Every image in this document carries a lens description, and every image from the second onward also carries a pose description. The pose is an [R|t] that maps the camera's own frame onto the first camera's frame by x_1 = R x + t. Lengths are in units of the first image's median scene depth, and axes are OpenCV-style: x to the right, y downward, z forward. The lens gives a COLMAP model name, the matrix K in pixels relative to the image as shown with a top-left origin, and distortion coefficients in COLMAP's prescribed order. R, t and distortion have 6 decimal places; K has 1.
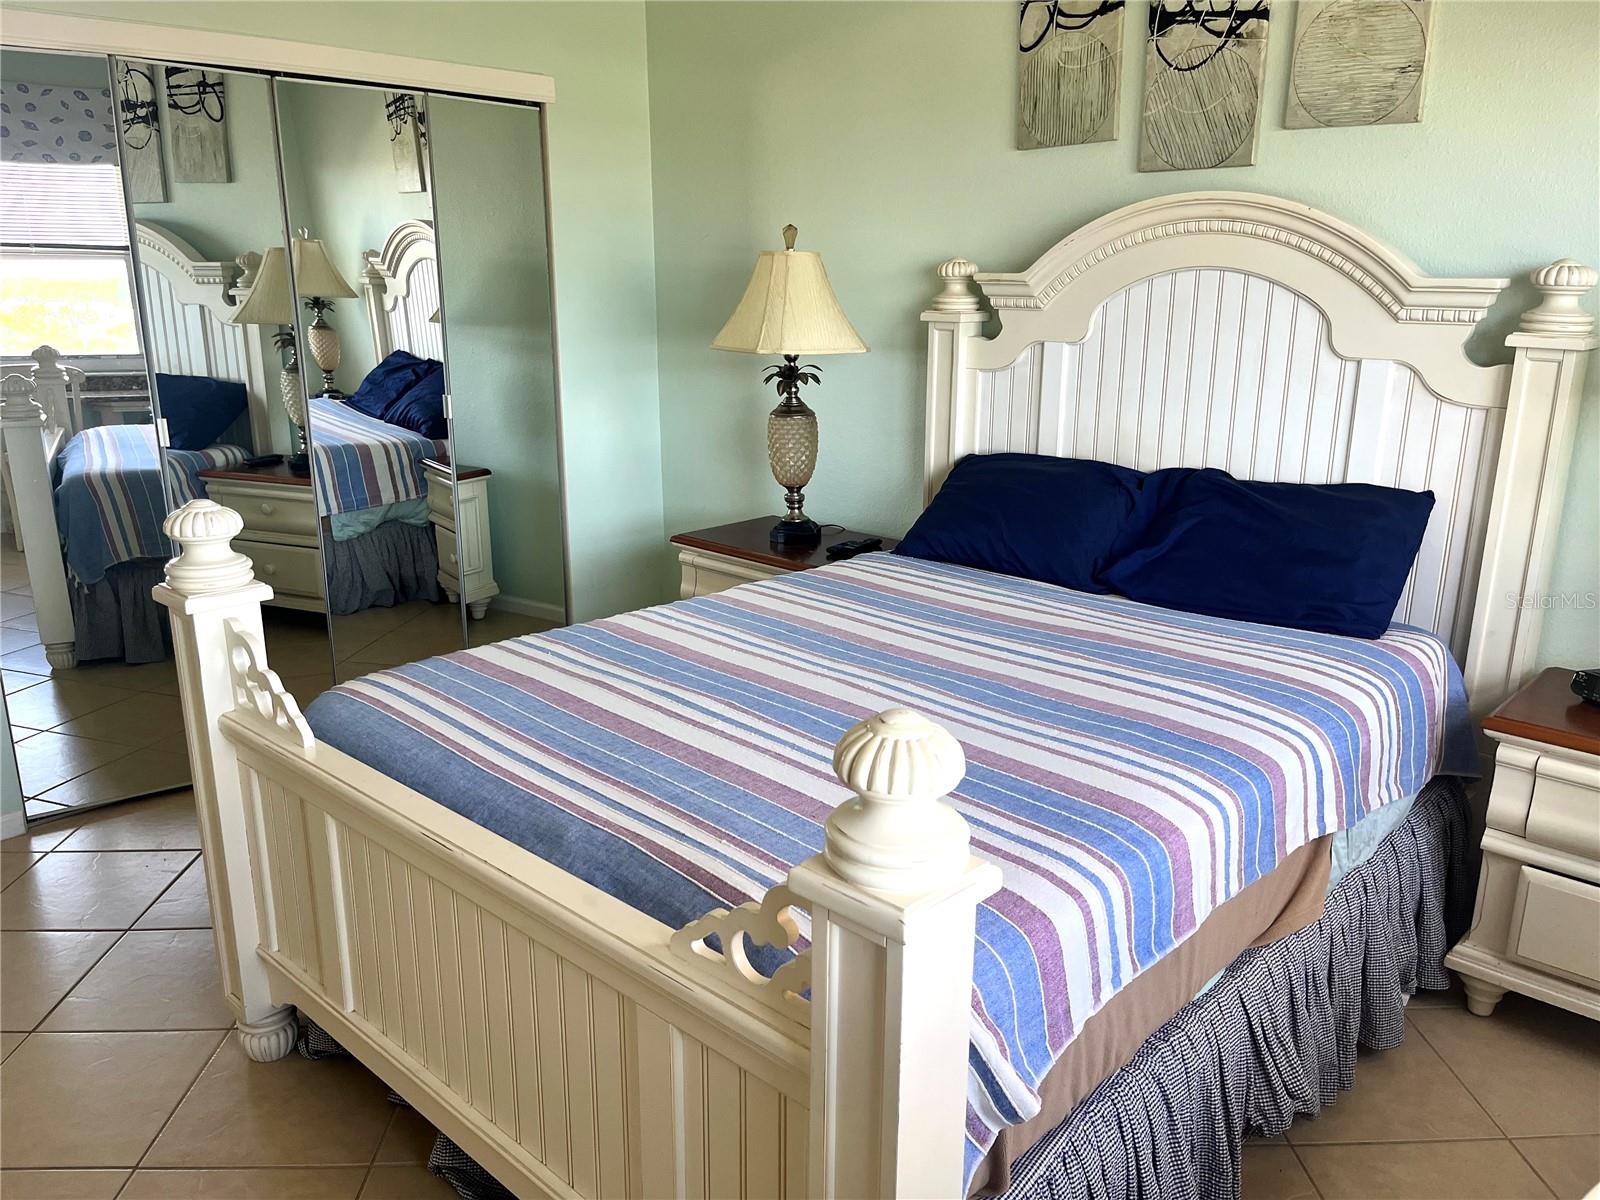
lens RADIAL K [[1217.3, 0, 818.0], [0, 1217.3, 607.8], [0, 0, 1]] dist [0.062791, -0.086551]
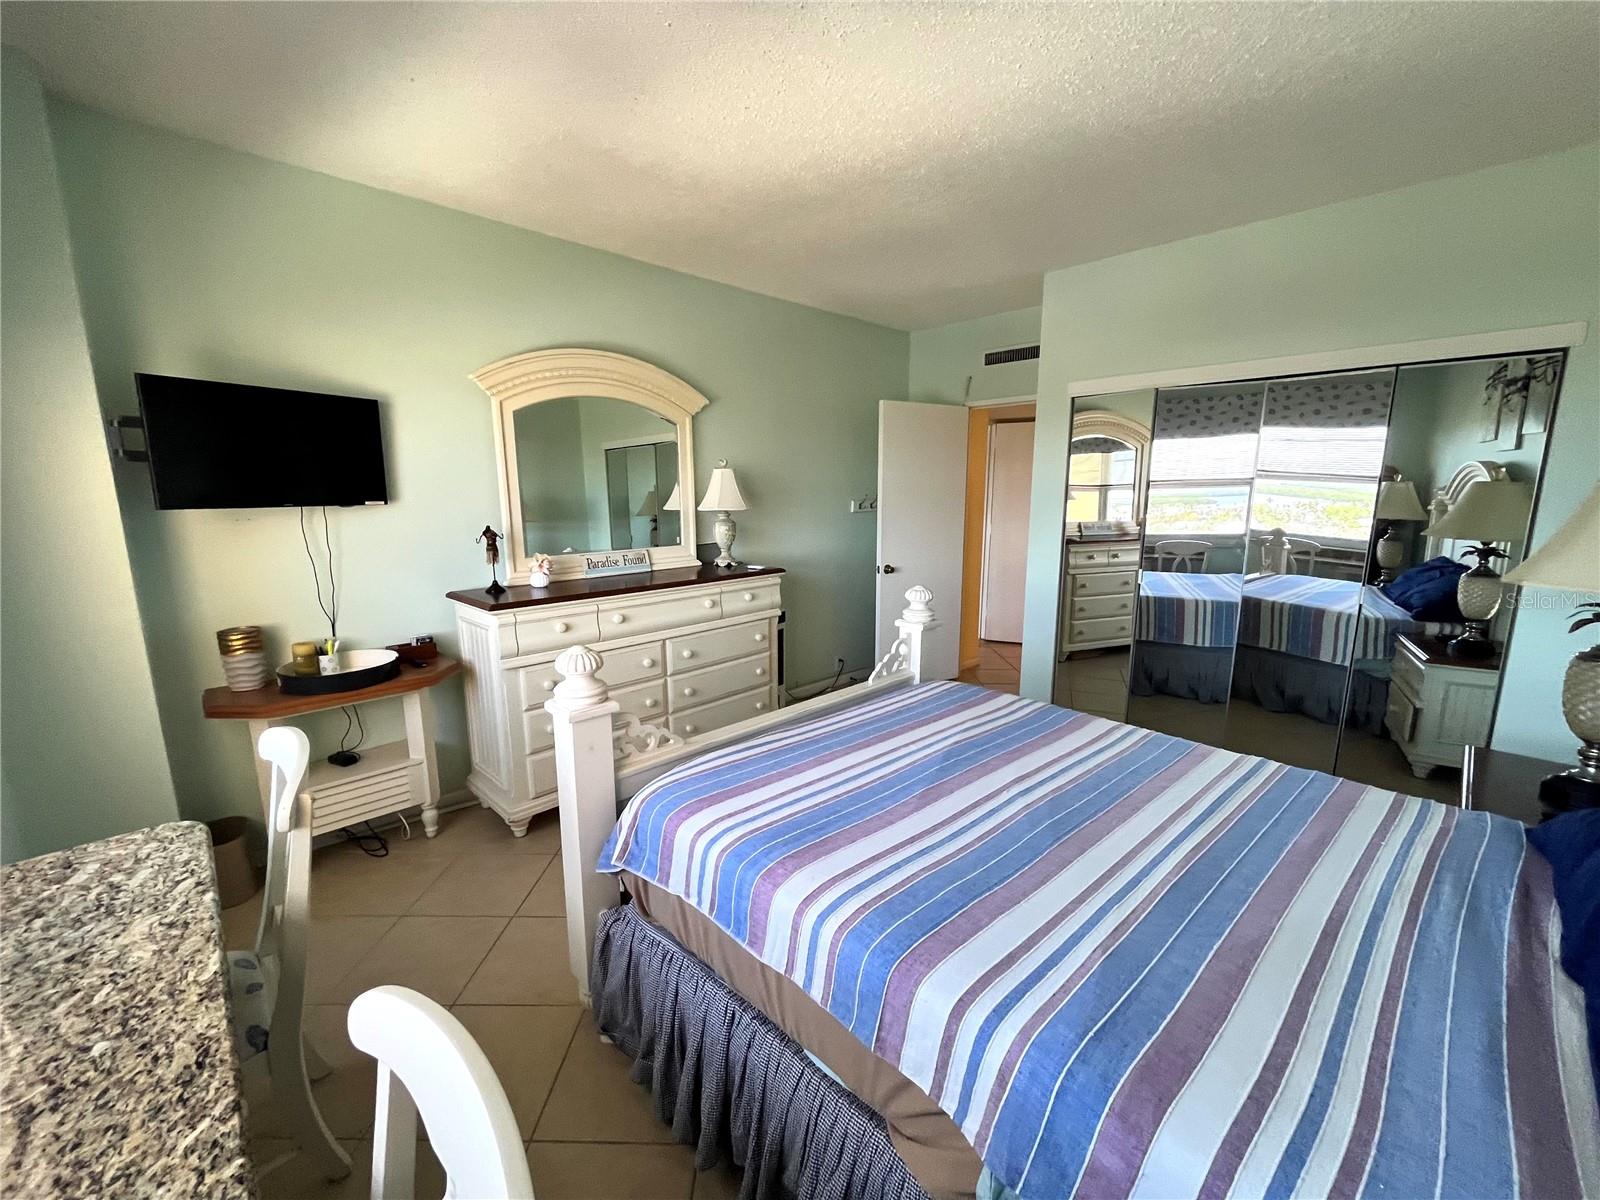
lens RADIAL K [[645.5, 0, 788.0], [0, 645.5, 605.1], [0, 0, 1]] dist [-0.001479, -0.000348]
pose [[-0.063582, 0.170931, -0.983229, 0.612096], [-0.258182, 0.948865, 0.181653, -0.166775], [0.964002, 0.265402, -0.016199, 0.597191]]
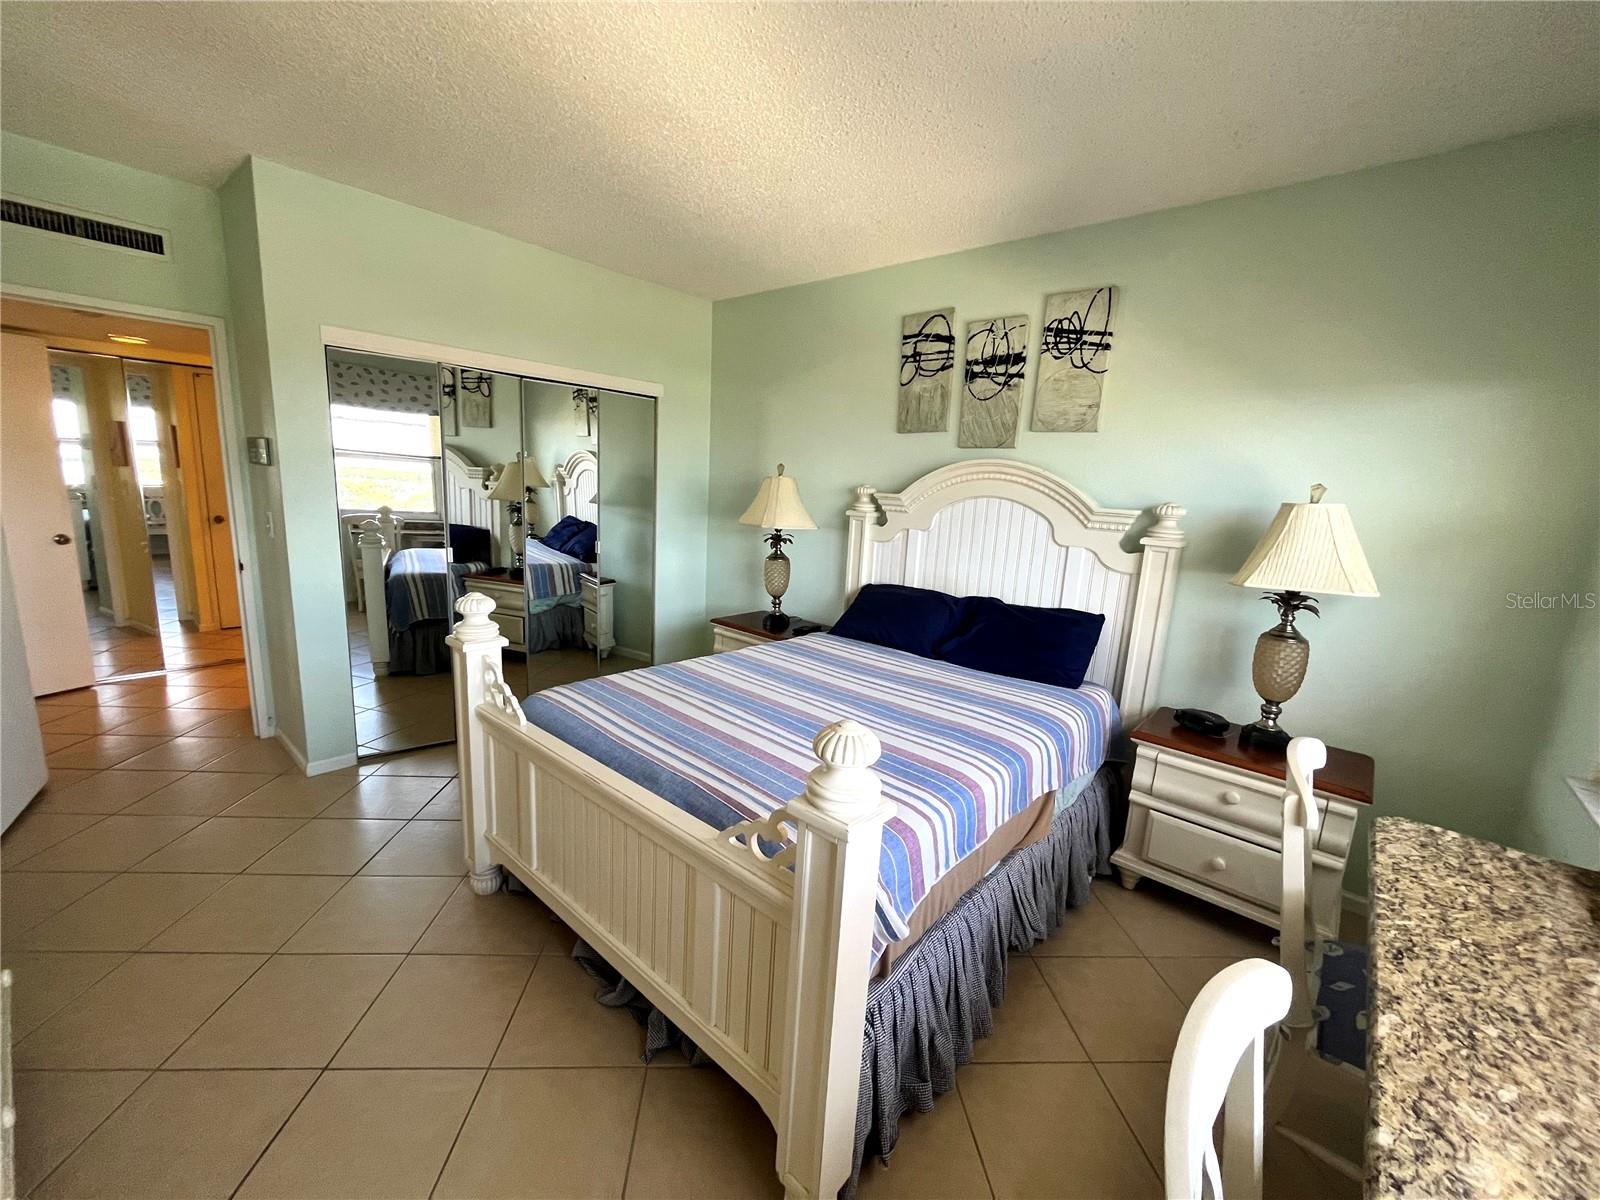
lens RADIAL K [[645.5, 0, 799.3], [0, 645.5, 606.2], [0, 0, 1]] dist [-0.001479, -0.000348]
pose [[0.998600, 0.043046, 0.030729, -0.020446], [-0.040430, 0.995876, -0.081213, -0.004158], [-0.034098, 0.079857, 0.996223, -0.015164]]
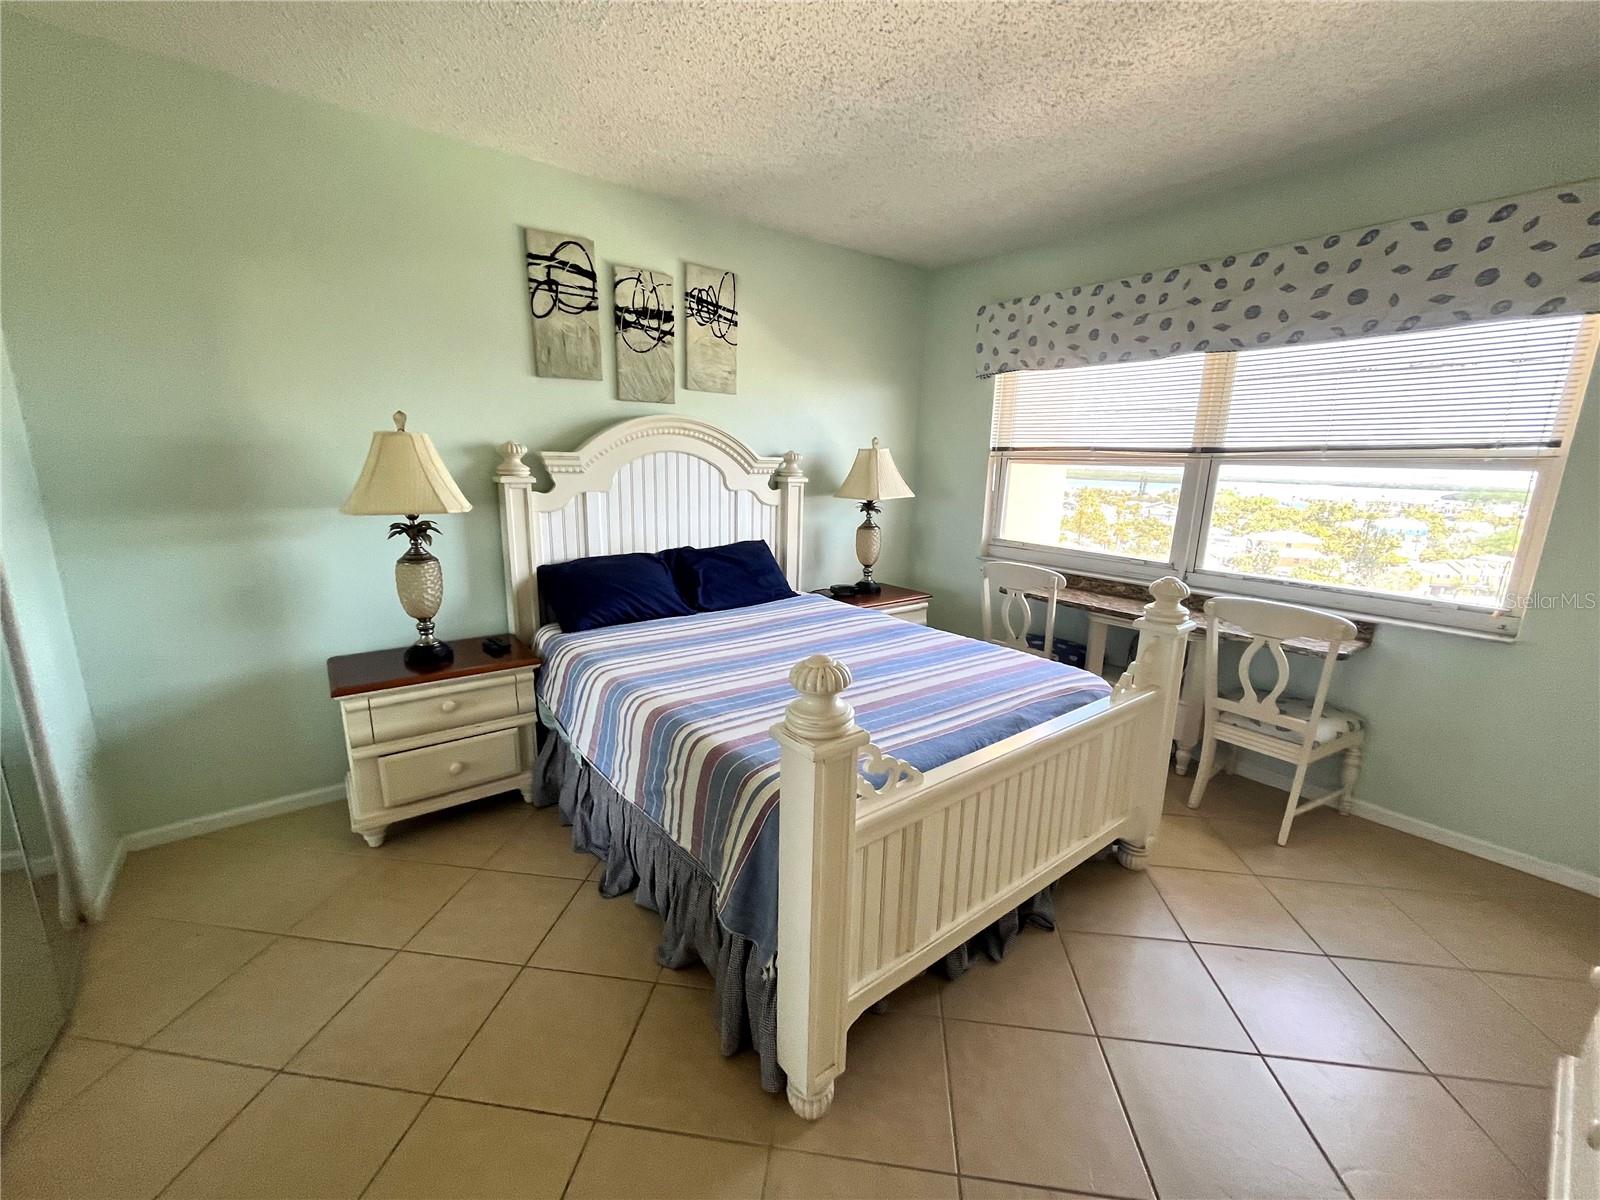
lens RADIAL K [[645.5, 0, 797.3], [0, 645.5, 604.6], [0, 0, 1]] dist [-0.001479, -0.000348]
pose [[0.168274, -0.221504, 0.960531, -0.822756], [0.247040, 0.952806, 0.176444, -0.187782], [-0.954283, 0.207598, 0.215053, 0.681142]]
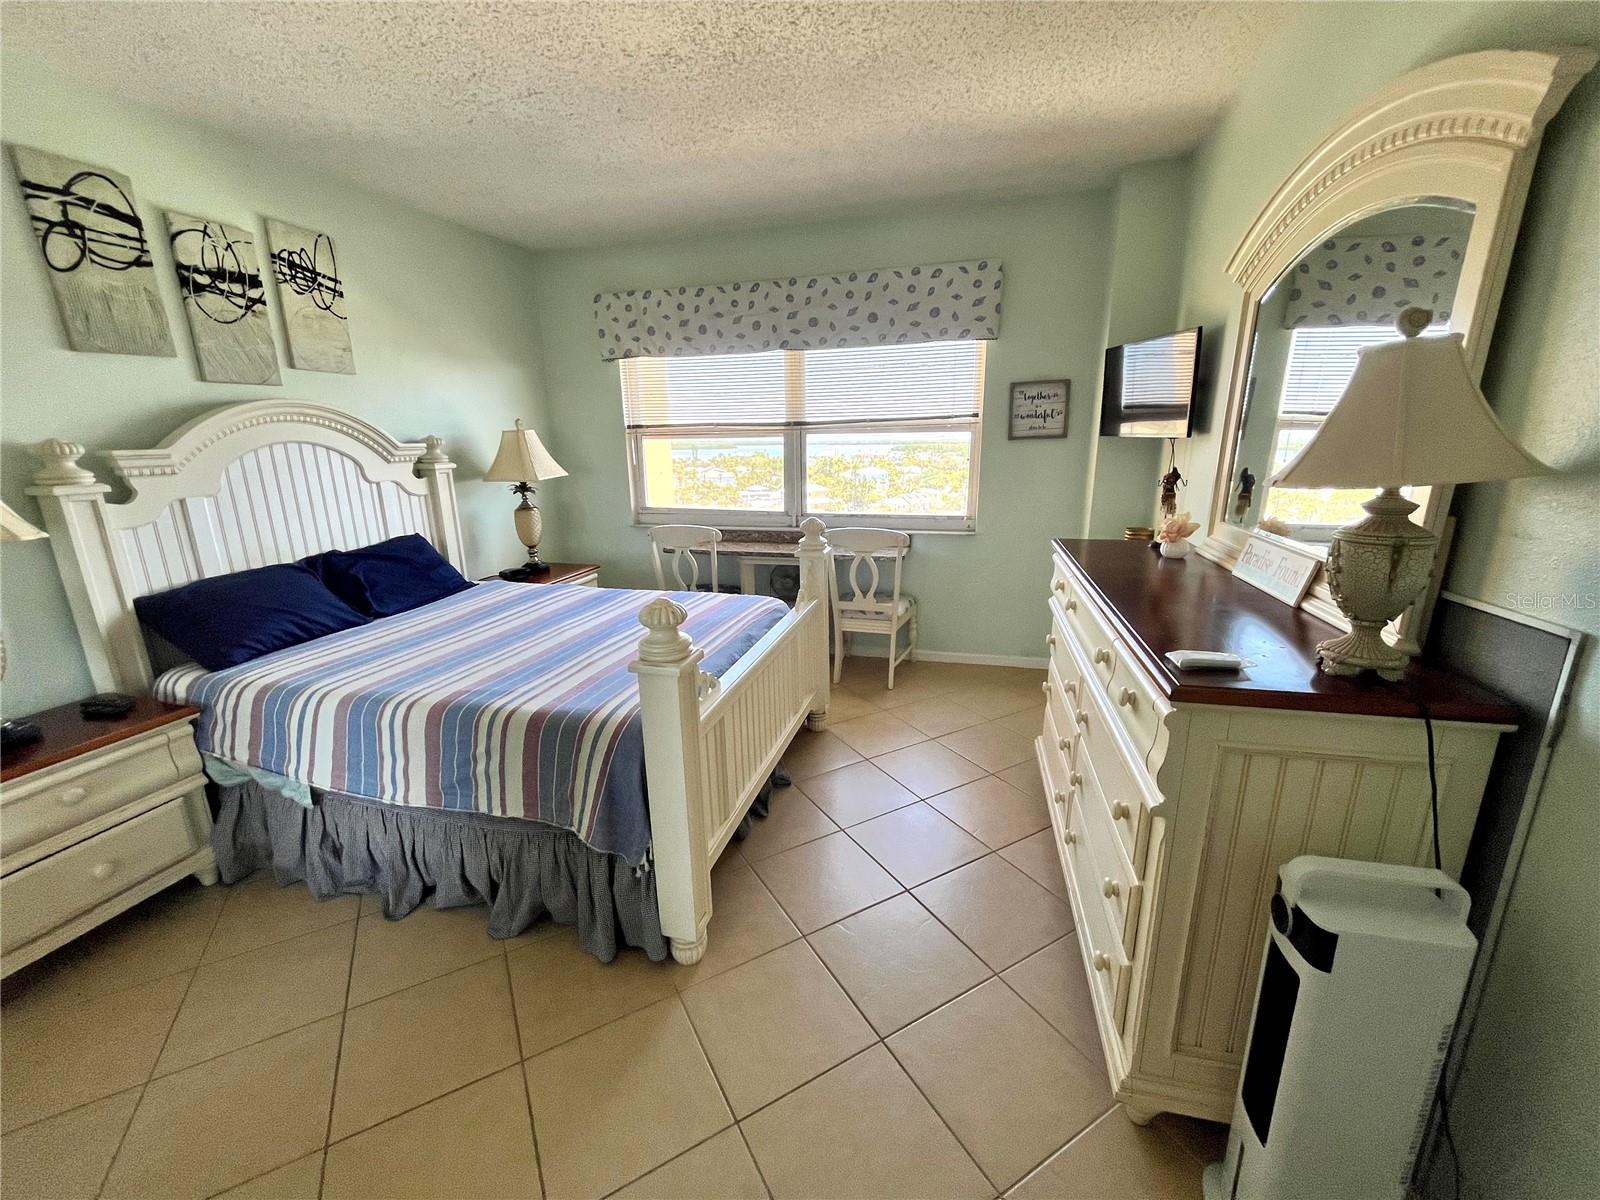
lens RADIAL K [[645.5, 0, 796.4], [0, 645.5, 604.0], [0, 0, 1]] dist [-0.001479, -0.000348]
pose [[-0.452717, -0.228428, 0.861898, -0.953008], [0.253495, 0.893769, 0.370024, -0.251004], [-0.854862, 0.386003, -0.346719, 0.871359]]
